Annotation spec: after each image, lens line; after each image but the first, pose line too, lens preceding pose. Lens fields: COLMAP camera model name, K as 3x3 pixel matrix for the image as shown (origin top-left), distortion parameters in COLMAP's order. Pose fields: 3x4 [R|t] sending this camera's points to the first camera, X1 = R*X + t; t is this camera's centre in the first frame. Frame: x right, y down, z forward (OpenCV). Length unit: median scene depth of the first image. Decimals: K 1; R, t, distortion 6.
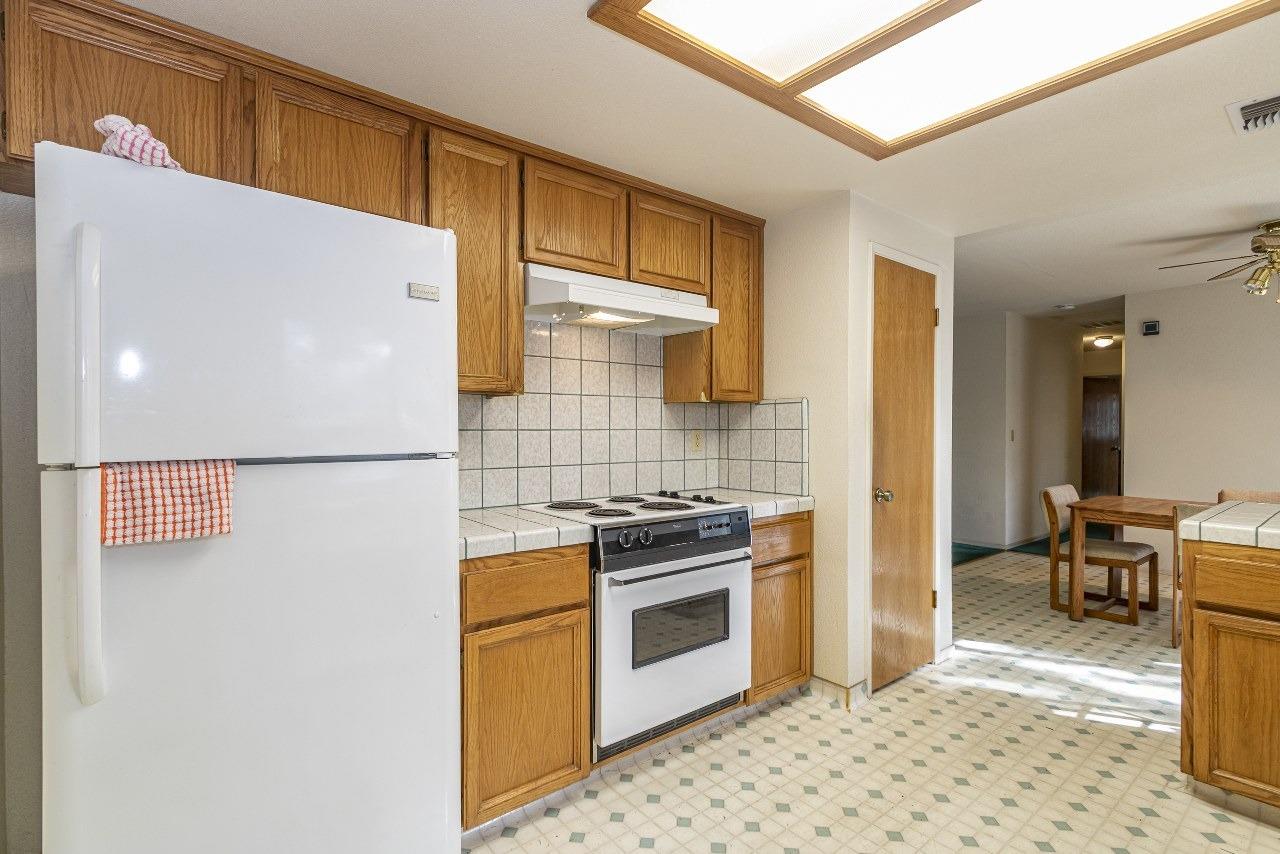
lens RADIAL K [[600.6, 0, 638.7], [0, 600.6, 433.0], [0, 0, 1]] dist [0.003812, -0.000225]
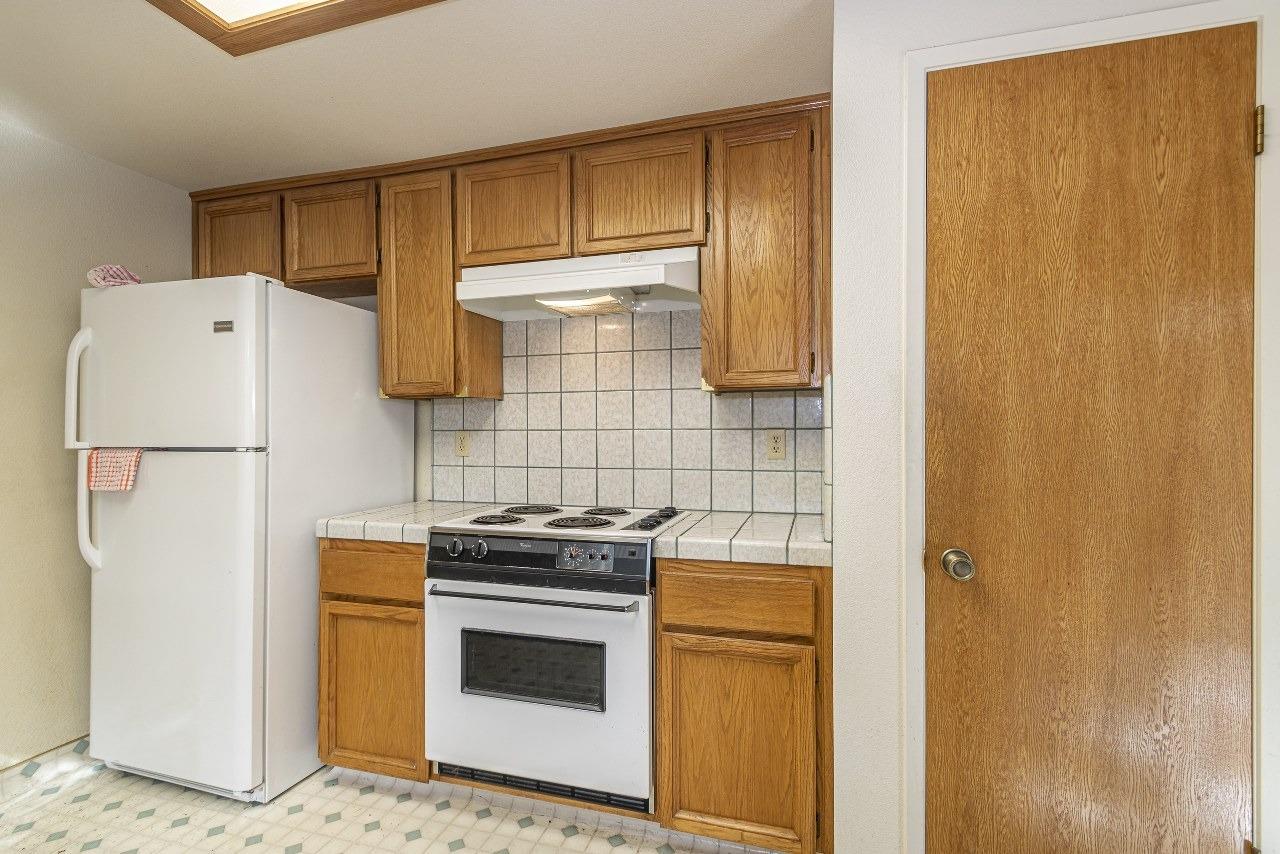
lens RADIAL K [[600.6, 0, 638.7], [0, 600.6, 433.0], [0, 0, 1]] dist [0.003812, -0.000225]
pose [[0.569906, 0.000078, -0.821710, 0.769413], [-0.002897, 0.999994, -0.001914, 0.001309], [0.821705, 0.003471, 0.569902, 0.604427]]
